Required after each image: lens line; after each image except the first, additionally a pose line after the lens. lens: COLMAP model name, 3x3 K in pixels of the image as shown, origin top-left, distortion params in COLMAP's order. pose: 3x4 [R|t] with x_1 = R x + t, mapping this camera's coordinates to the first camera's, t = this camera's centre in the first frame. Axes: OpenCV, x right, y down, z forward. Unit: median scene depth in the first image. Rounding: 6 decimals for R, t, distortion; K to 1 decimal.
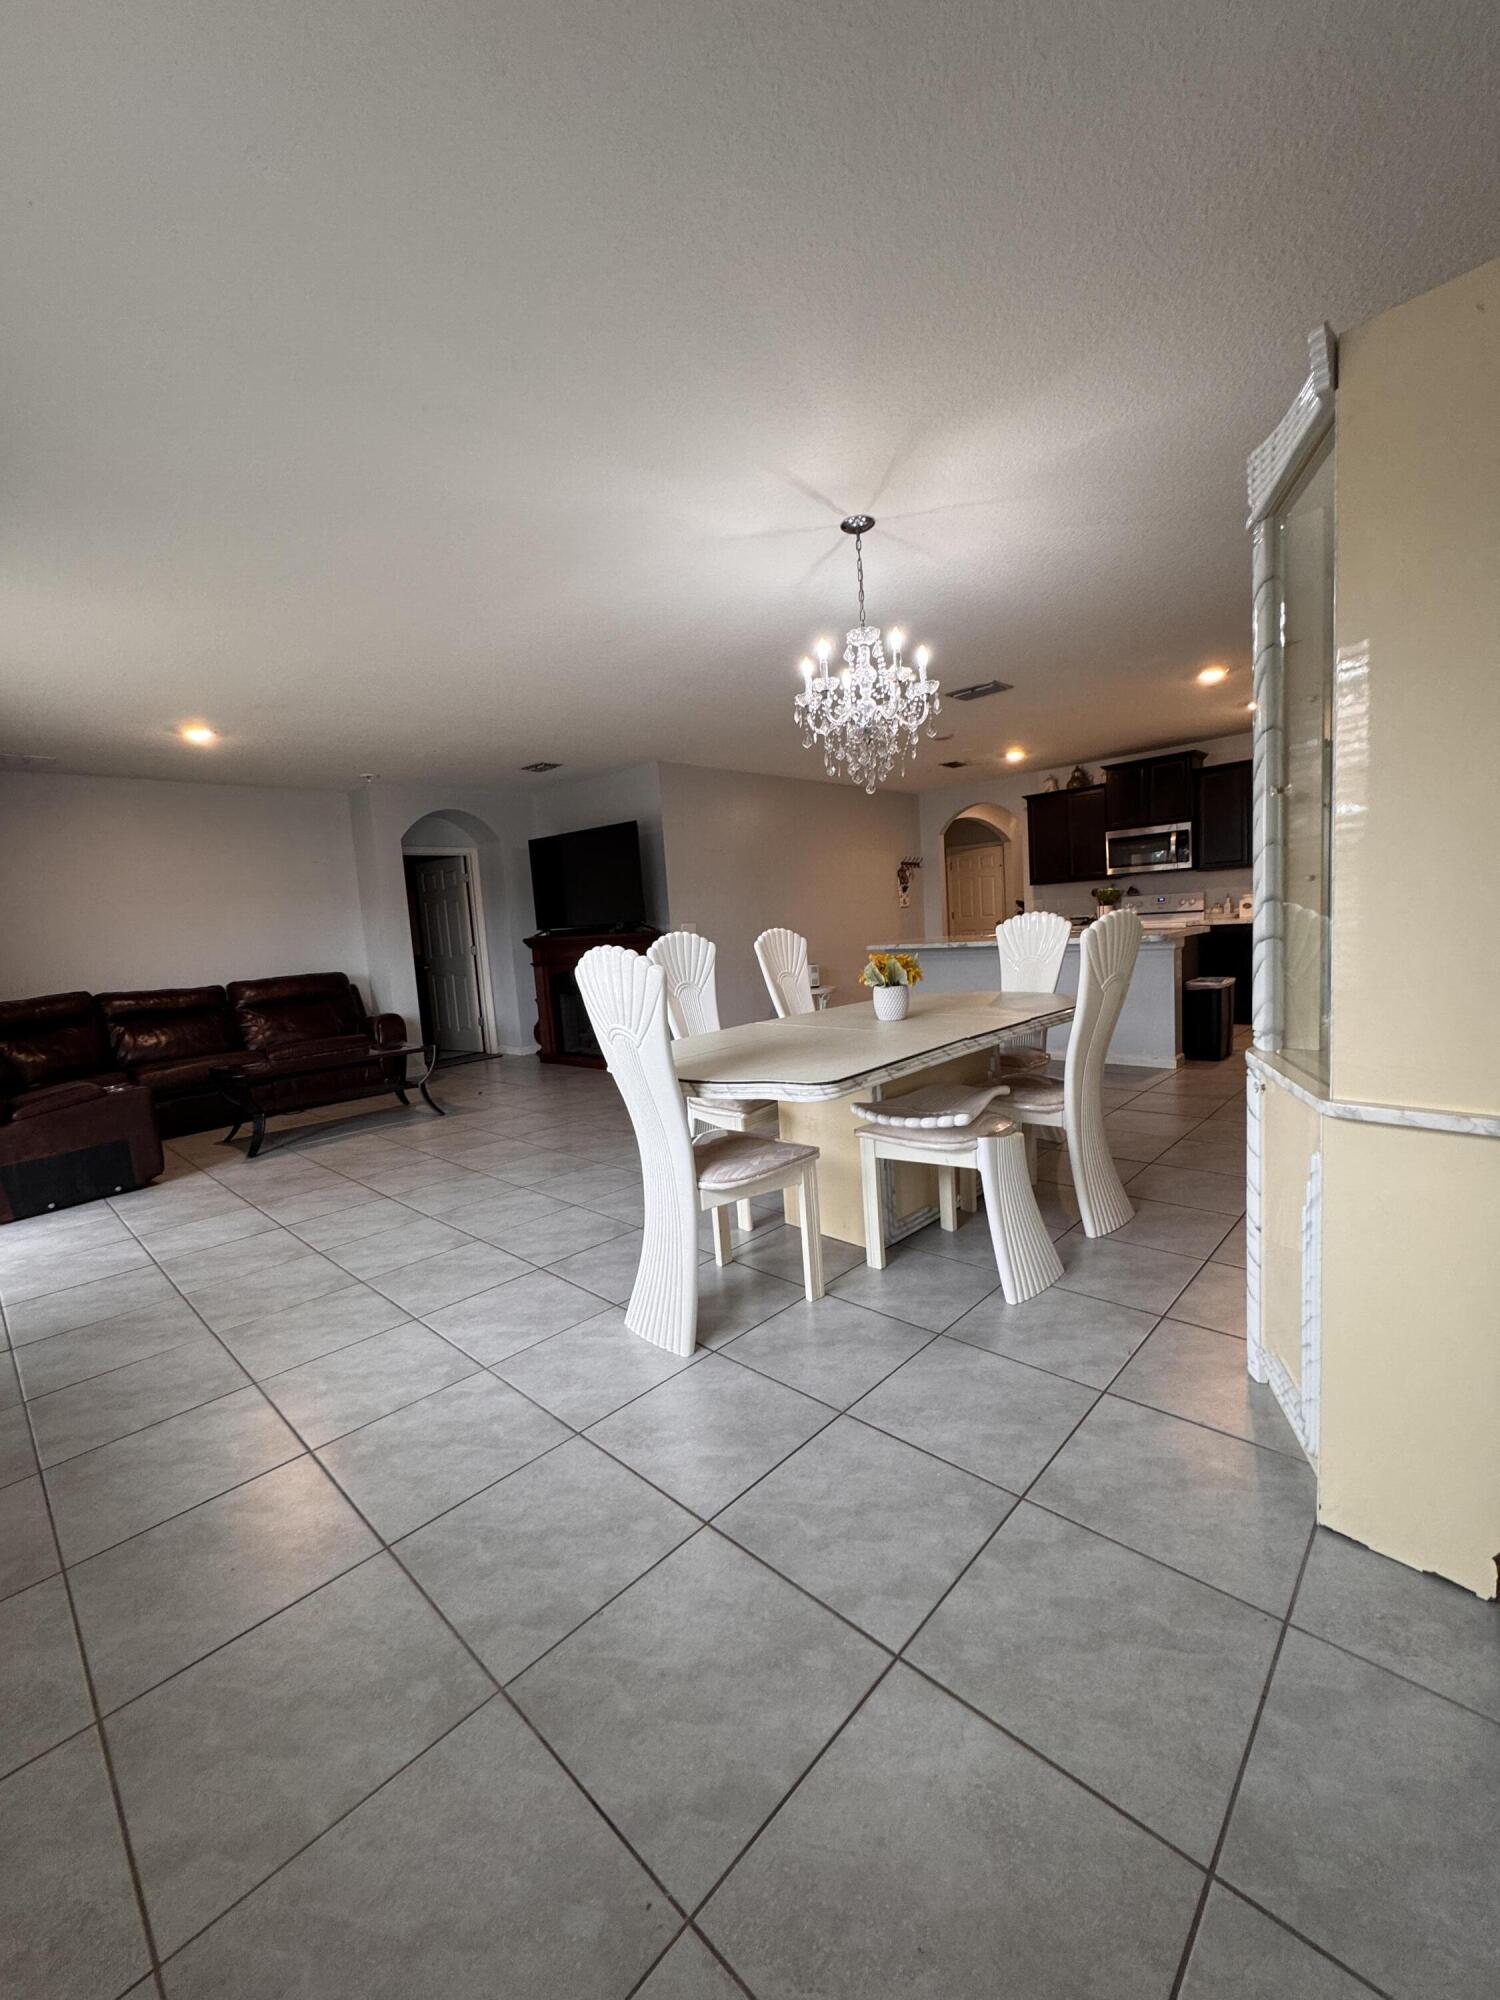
lens RADIAL K [[798.0, 0, 752.8], [0, 798.0, 1025.2], [0, 0, 1]] dist [-0.000746, 0.000240]
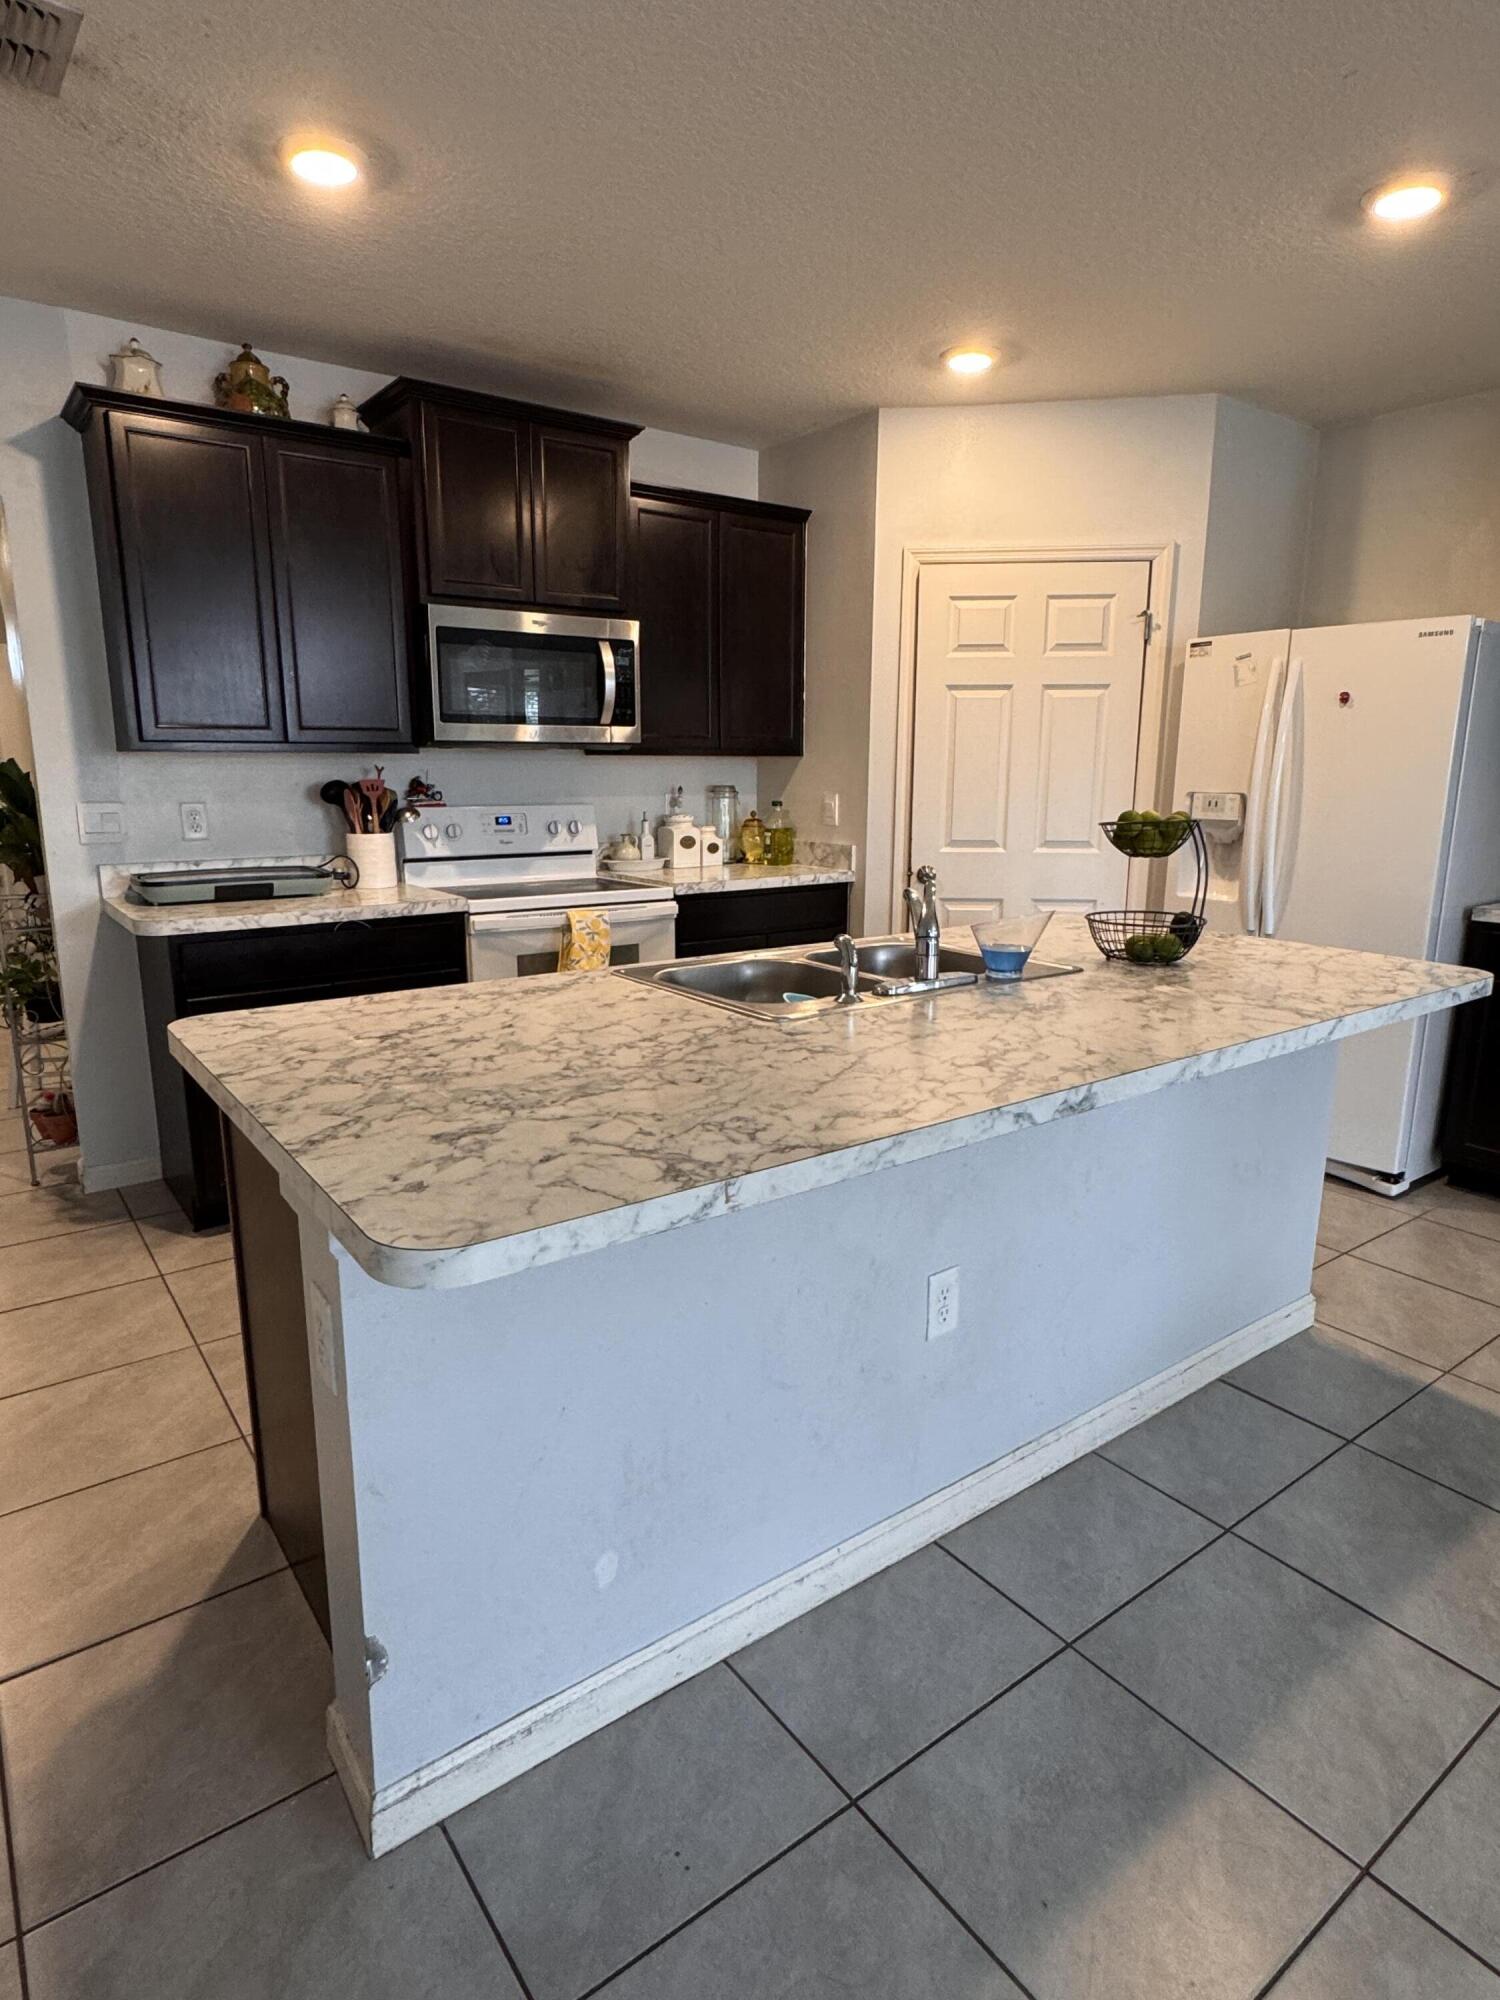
lens RADIAL K [[1126.3, 0, 756.7], [0, 1126.3, 1001.7], [0, 0, 1]] dist [-0.001690, 0.002046]
pose [[0.163610, -0.140779, 0.976429, 0.009893], [0.109303, 0.986259, 0.123882, -0.214986], [-0.980451, 0.086458, 0.176750, 1.363646]]
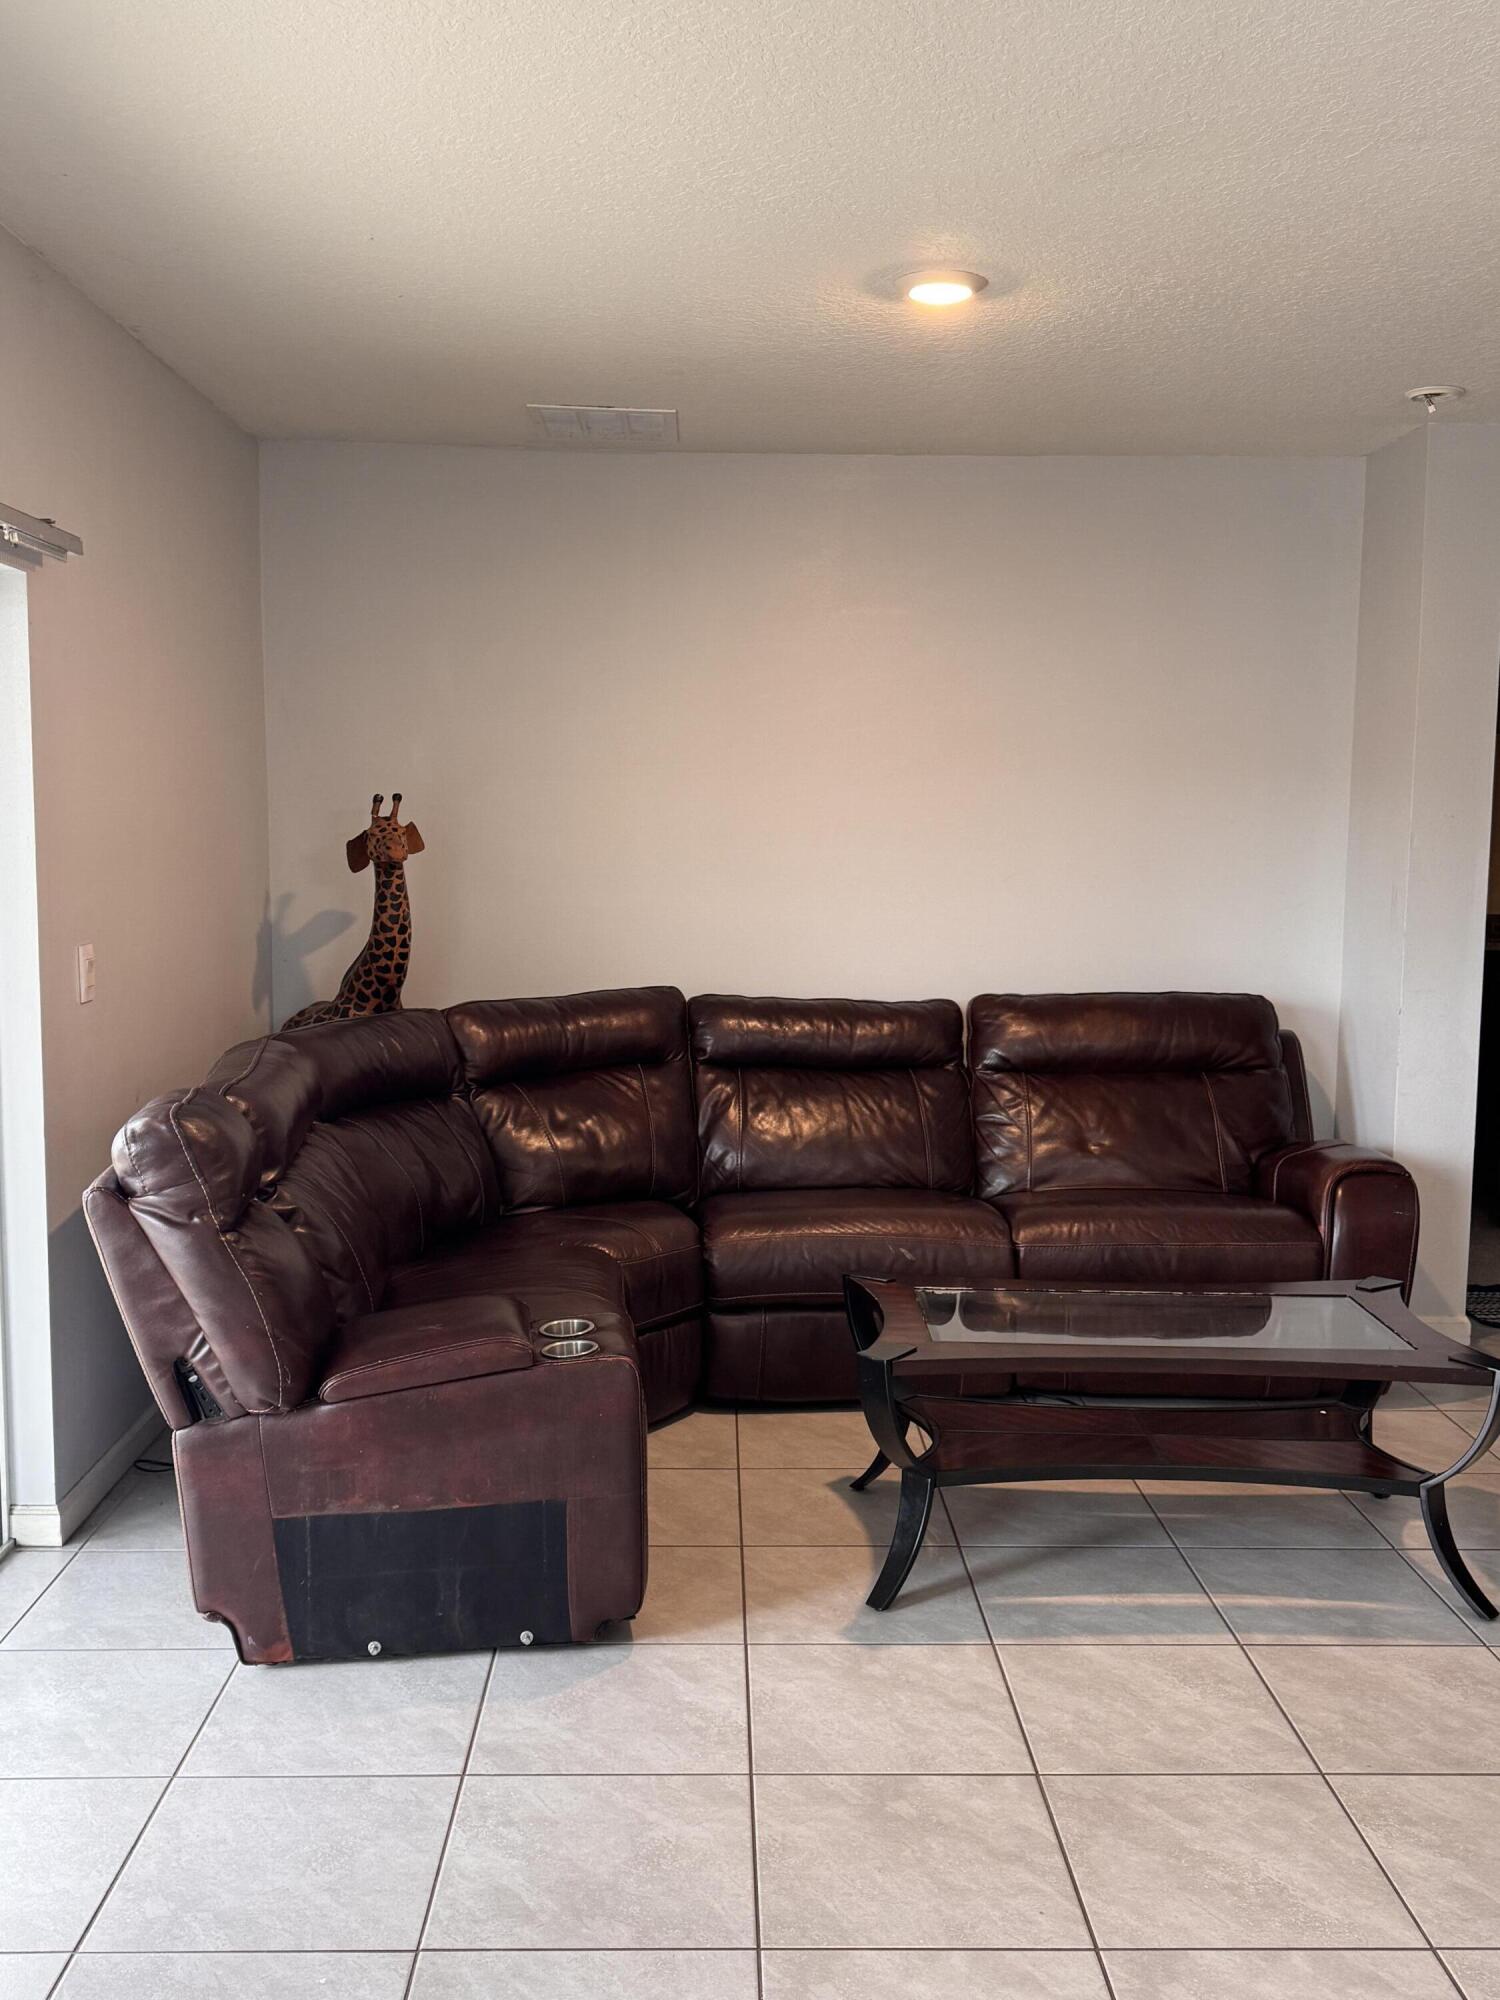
lens RADIAL K [[1843.3, 0, 747.2], [0, 1843.3, 996.0], [0, 0, 1]] dist [0.008031, 0.000000]
pose [[0.705321, 0.131734, -0.696541, -0.197883], [-0.135524, 0.989516, 0.049912, -0.115330], [0.695813, 0.059194, 0.715779, 0.454379]]
